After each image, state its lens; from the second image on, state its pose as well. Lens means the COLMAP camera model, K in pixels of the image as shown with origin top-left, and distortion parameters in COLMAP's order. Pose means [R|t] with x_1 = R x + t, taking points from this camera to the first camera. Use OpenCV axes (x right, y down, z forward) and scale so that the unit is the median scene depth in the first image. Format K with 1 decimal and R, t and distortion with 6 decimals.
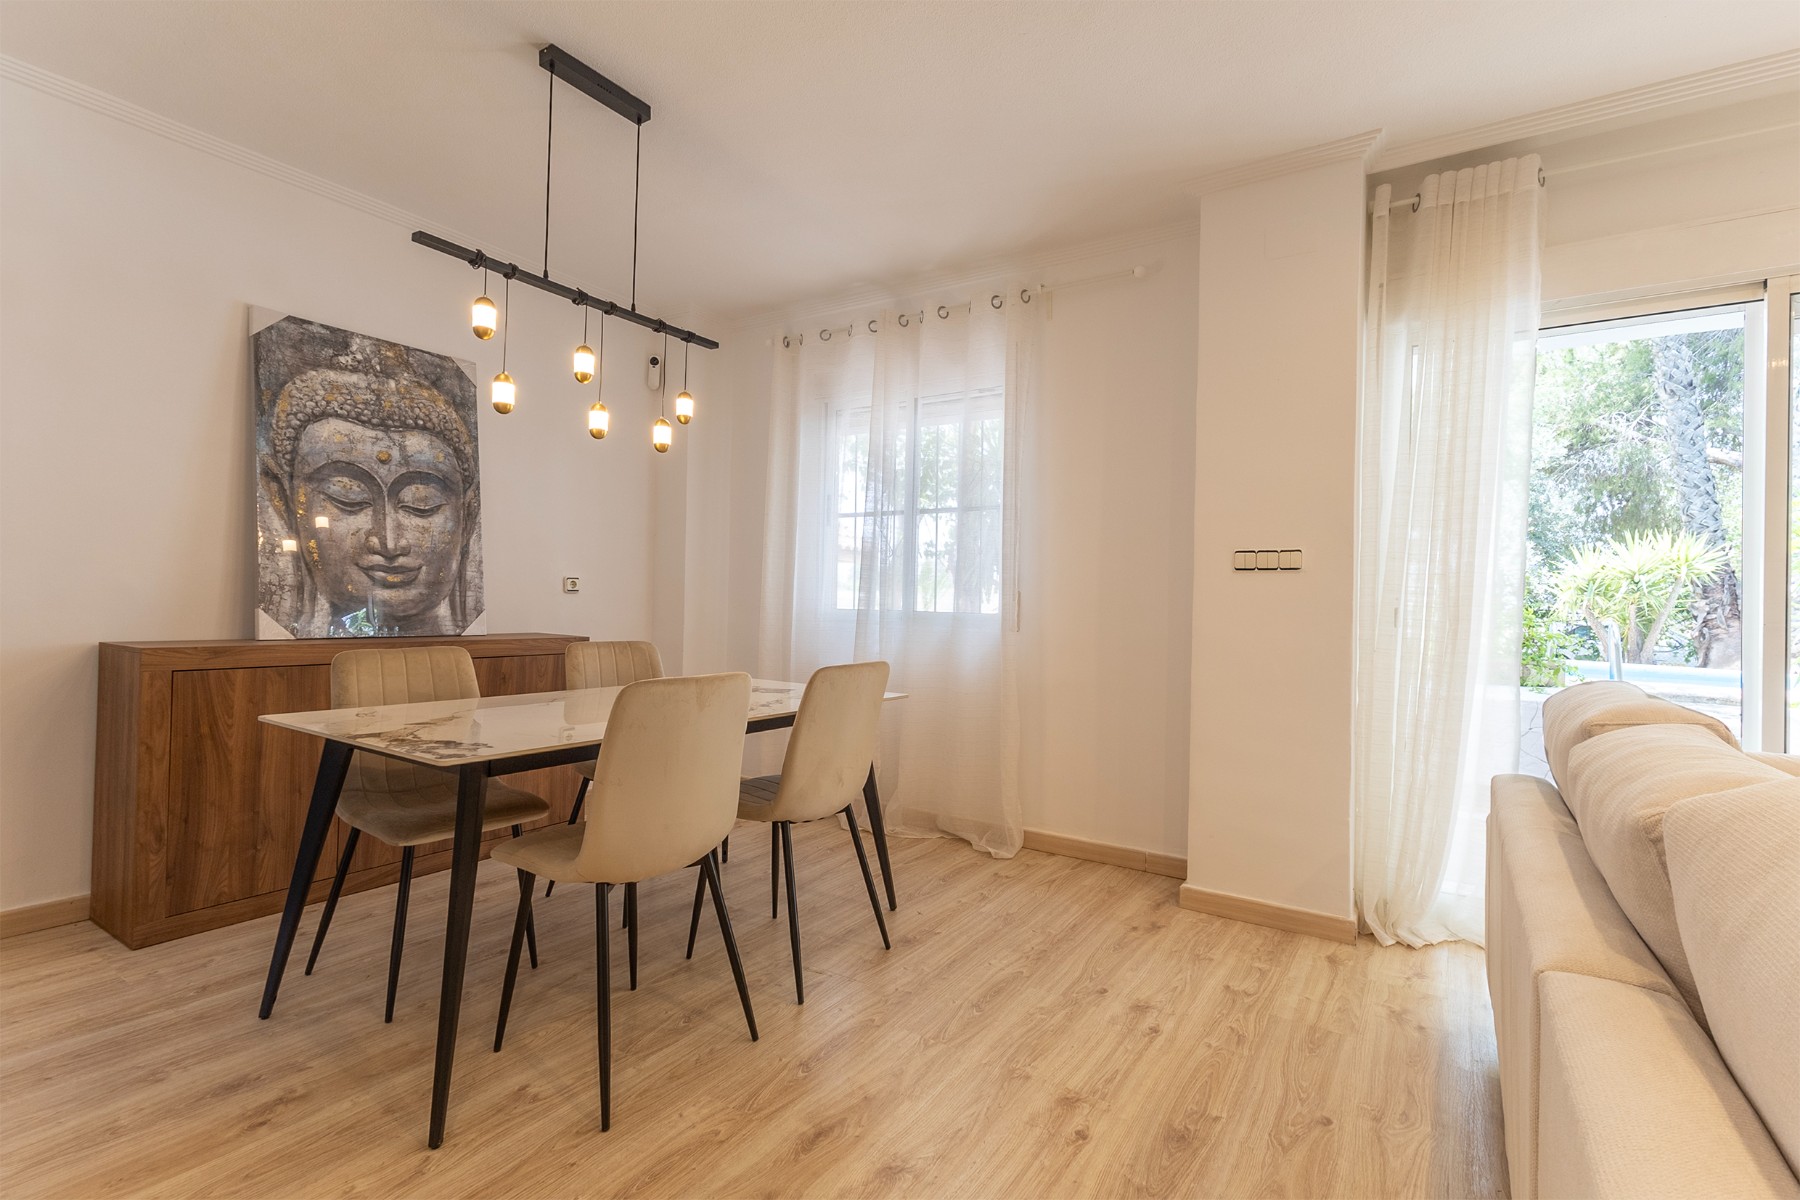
lens RADIAL K [[820.8, 0, 900.0], [0, 820.8, 600.0], [0, 0, 1]] dist [0.029201, -0.008361]
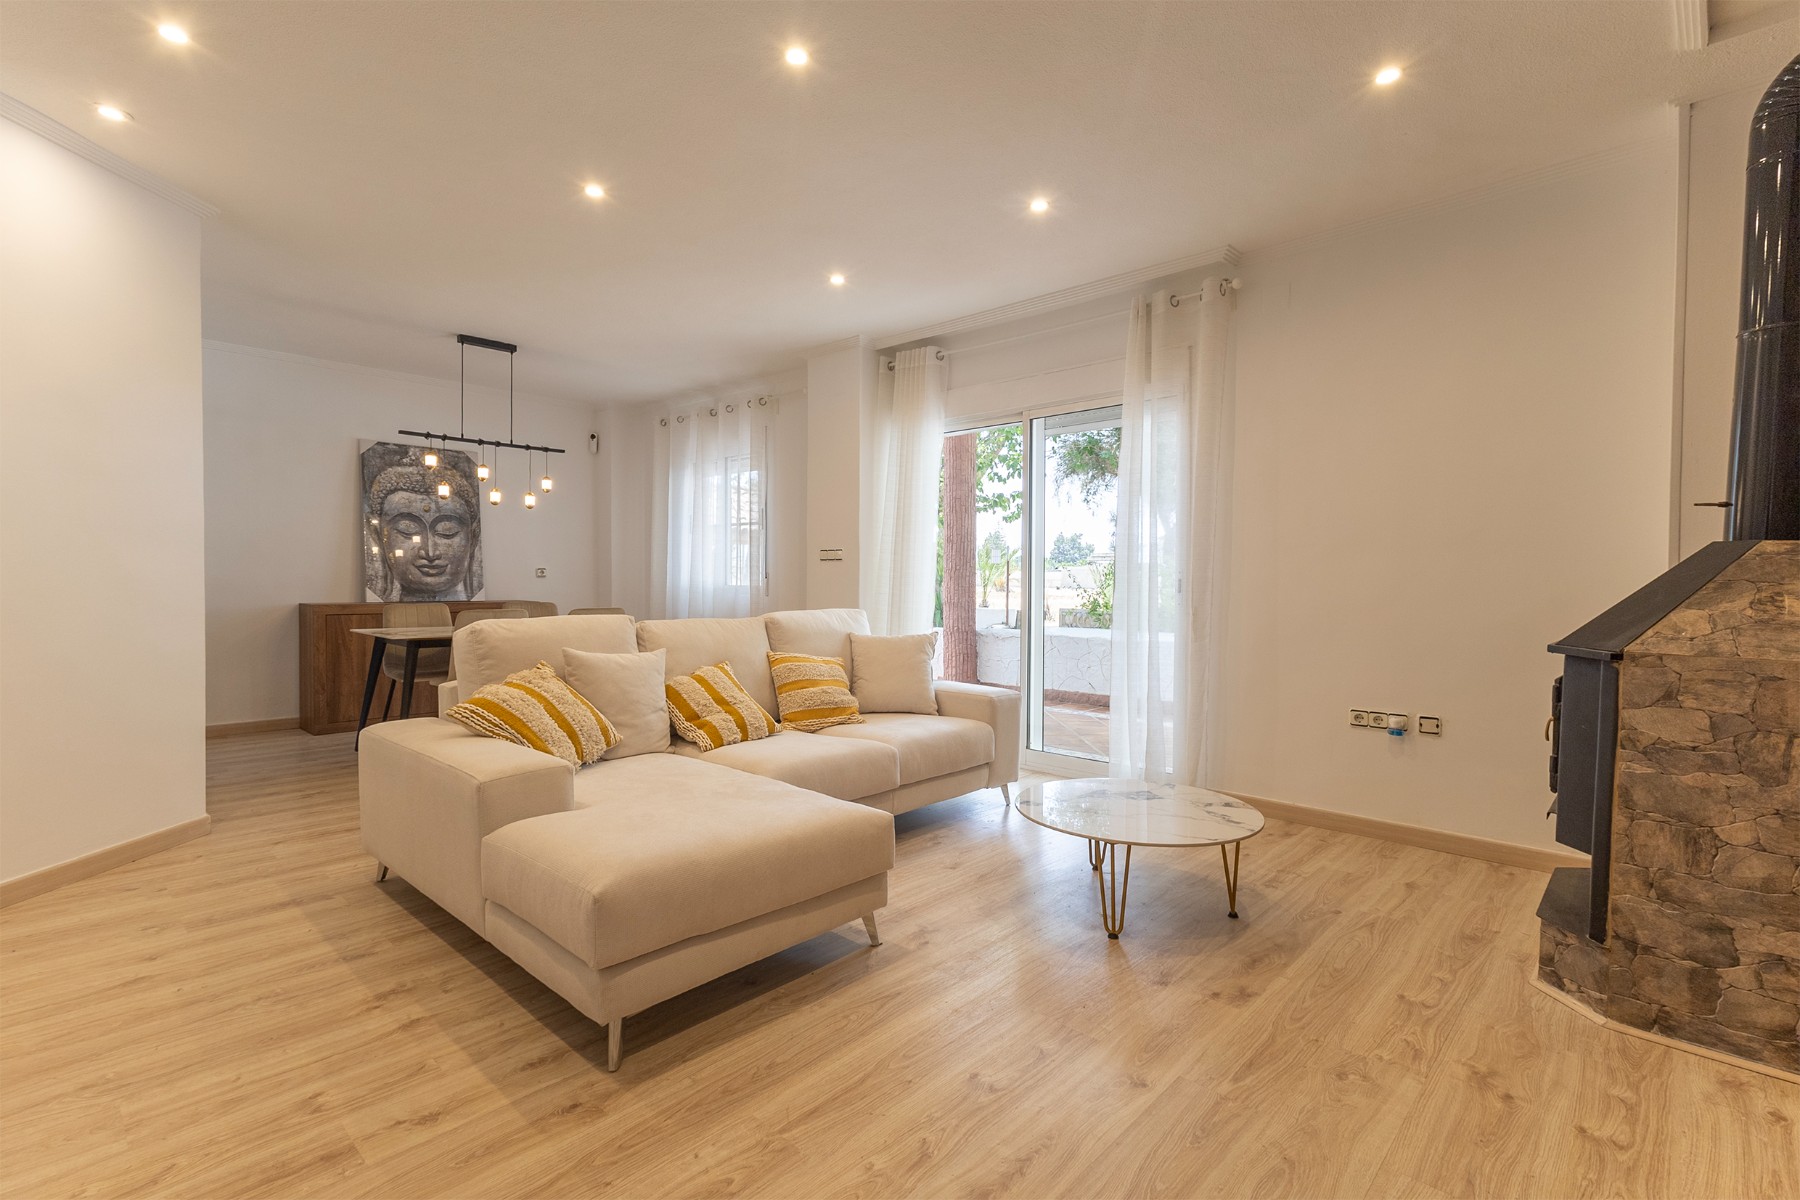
lens RADIAL K [[820.8, 0, 900.0], [0, 820.8, 600.0], [0, 0, 1]] dist [0.029201, -0.008361]
pose [[0.985823, -0.010486, -0.167458, 0.802990], [0.014856, 0.999580, 0.024866, 0.009132], [0.167127, -0.027002, 0.985565, -0.739211]]
